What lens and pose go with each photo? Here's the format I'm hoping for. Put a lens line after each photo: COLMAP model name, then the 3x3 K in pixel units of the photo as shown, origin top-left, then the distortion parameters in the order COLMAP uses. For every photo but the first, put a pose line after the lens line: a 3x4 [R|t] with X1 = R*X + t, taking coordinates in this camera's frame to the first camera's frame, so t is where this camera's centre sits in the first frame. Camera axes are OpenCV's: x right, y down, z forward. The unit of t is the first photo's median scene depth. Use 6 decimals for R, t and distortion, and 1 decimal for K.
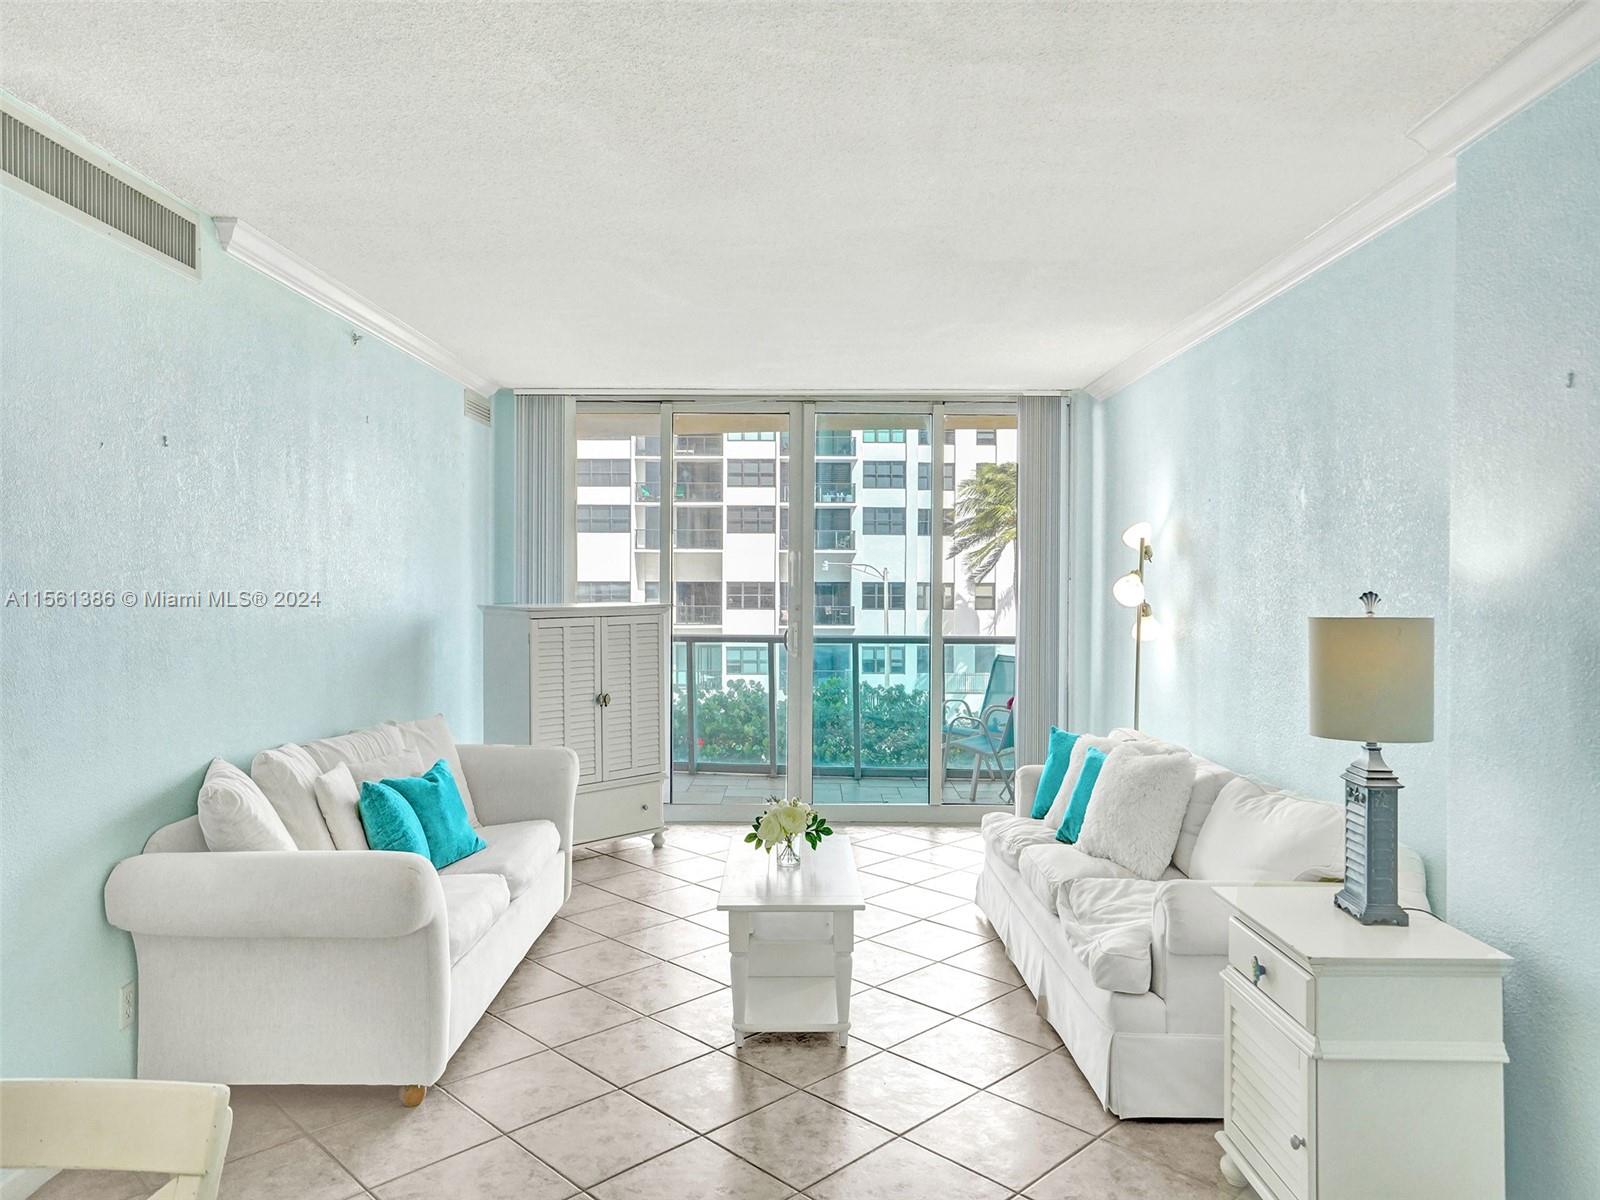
lens RADIAL K [[1088.7, 0, 800.0], [0, 1088.7, 600.0], [0, 0, 1]] dist [-0.001446, -0.001494]
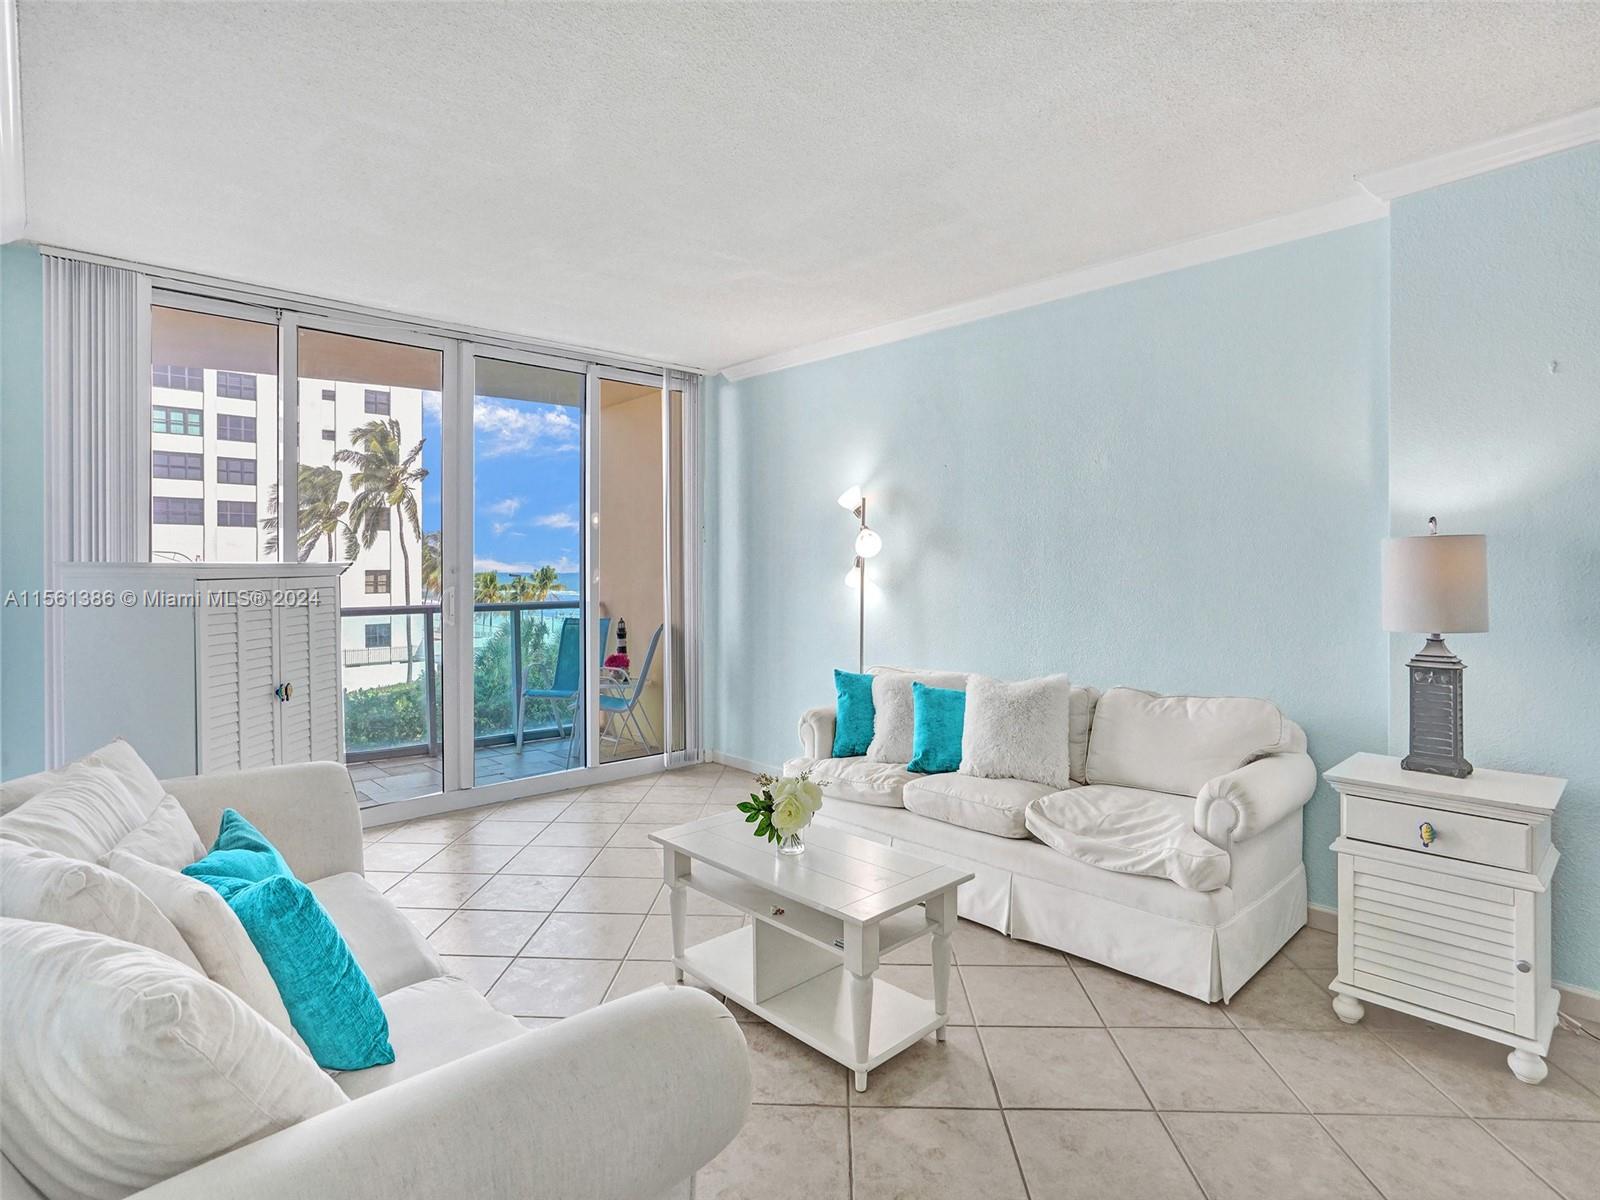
lens RADIAL K [[844.9, 0, 800.0], [0, 844.9, 600.0], [0, 0, 1]] dist [-0.028329, 0.000454]
pose [[0.734802, -0.031653, 0.677543, -0.277079], [0.019289, 0.999482, 0.025774, 0.020600], [-0.678008, -0.005870, 0.735031, 0.325501]]
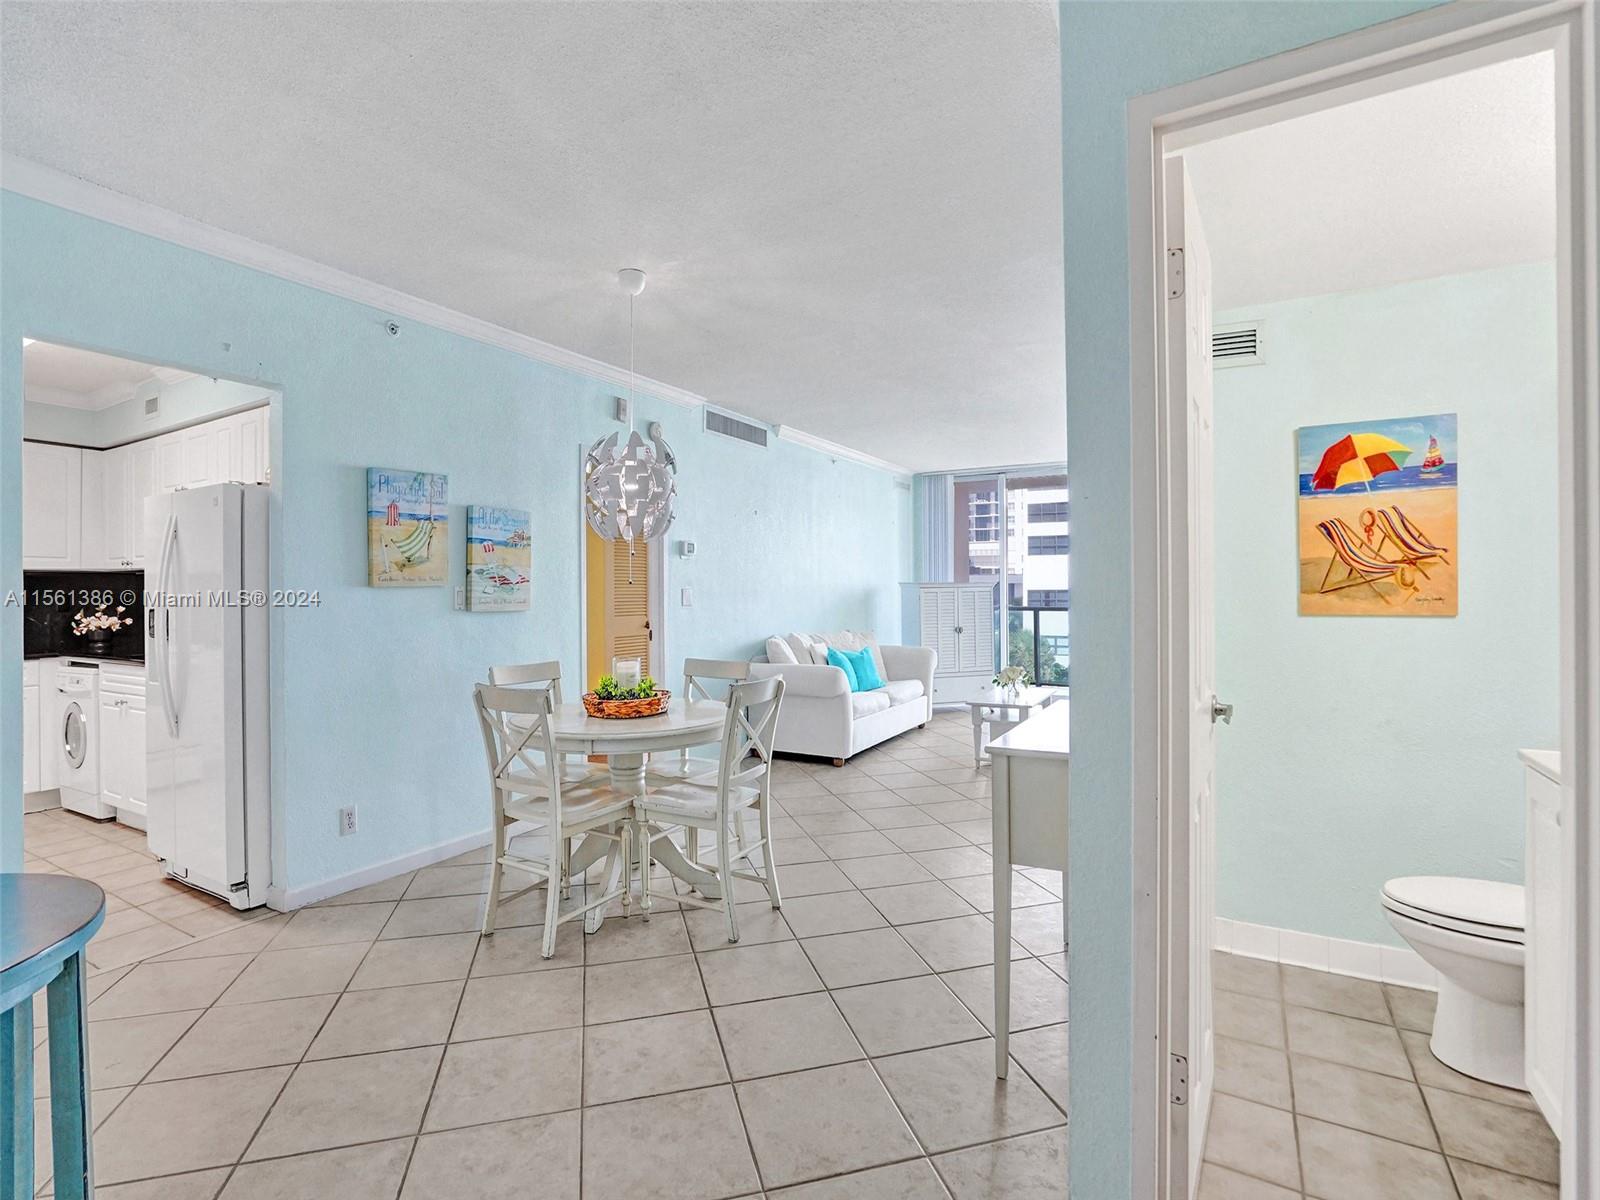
lens RADIAL K [[748.7, 0, 800.0], [0, 748.7, 600.0], [0, 0, 1]] dist [-0.056758, 0.027306]
pose [[0.871469, -0.010100, -0.490347, 0.210321], [0.007347, 0.999945, -0.007539, 0.042702], [0.490396, 0.002967, 0.871495, -0.280968]]
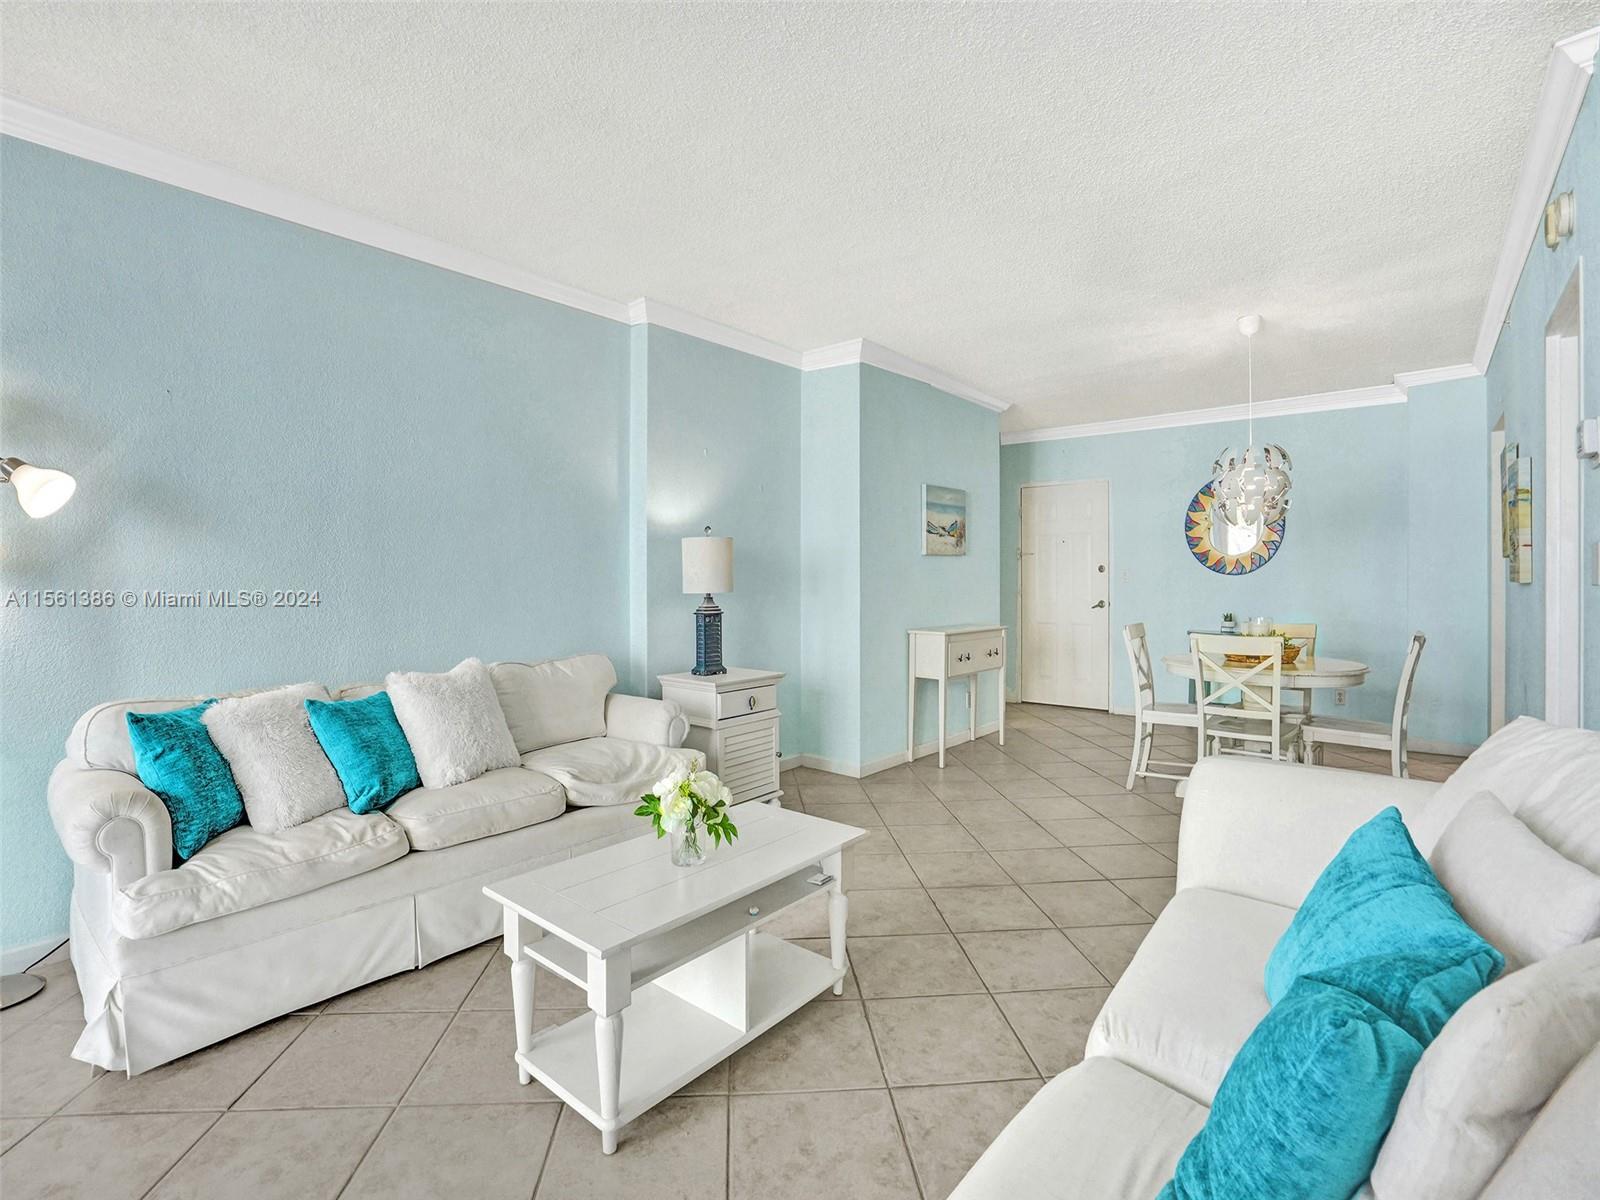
lens RADIAL K [[748.7, 0, 800.0], [0, 748.7, 600.0], [0, 0, 1]] dist [-0.056758, 0.027306]
pose [[-0.767203, -0.015865, 0.641208, -0.238616], [0.012665, 0.999124, 0.039874, 0.034374], [-0.641279, 0.038712, -0.766330, 0.844584]]
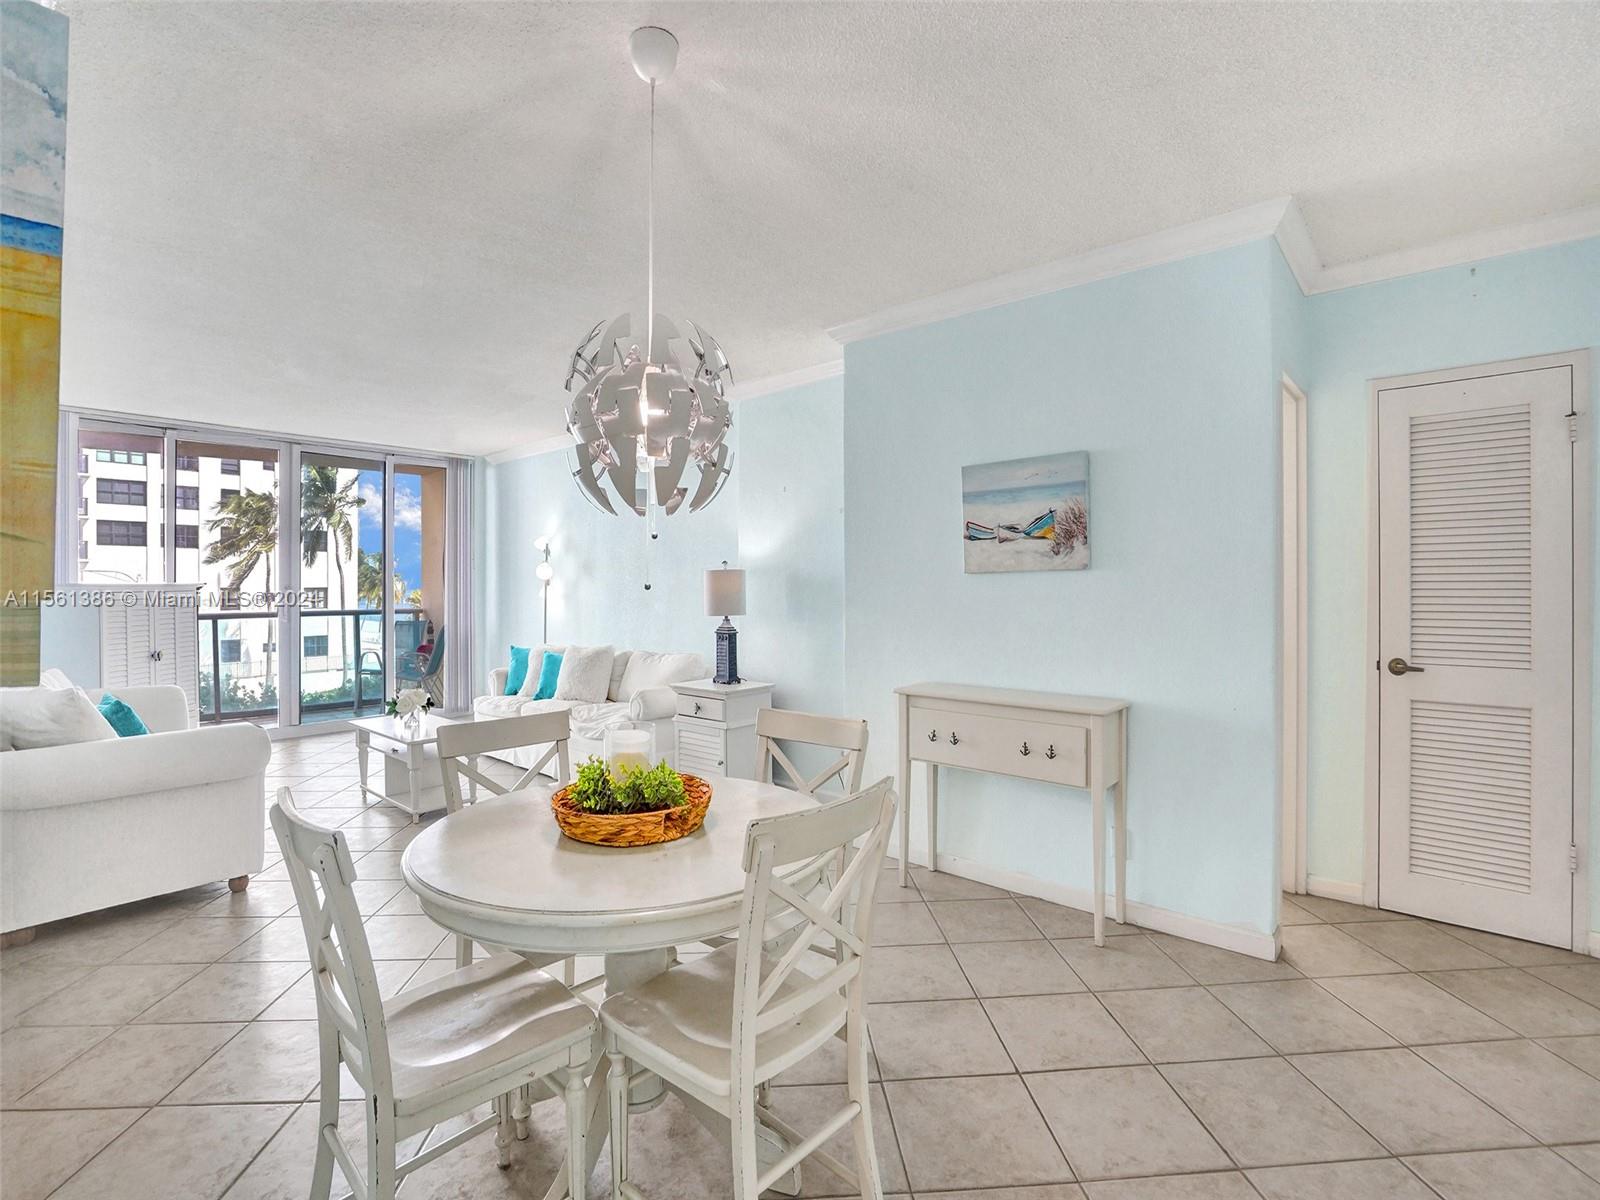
lens RADIAL K [[748.7, 0, 800.0], [0, 748.7, 600.0], [0, 0, 1]] dist [-0.056758, 0.027306]
pose [[0.657800, -0.021537, 0.752885, -0.299417], [0.021040, 0.999726, 0.010215, 0.030102], [-0.752899, 0.009121, 0.658073, -0.137848]]
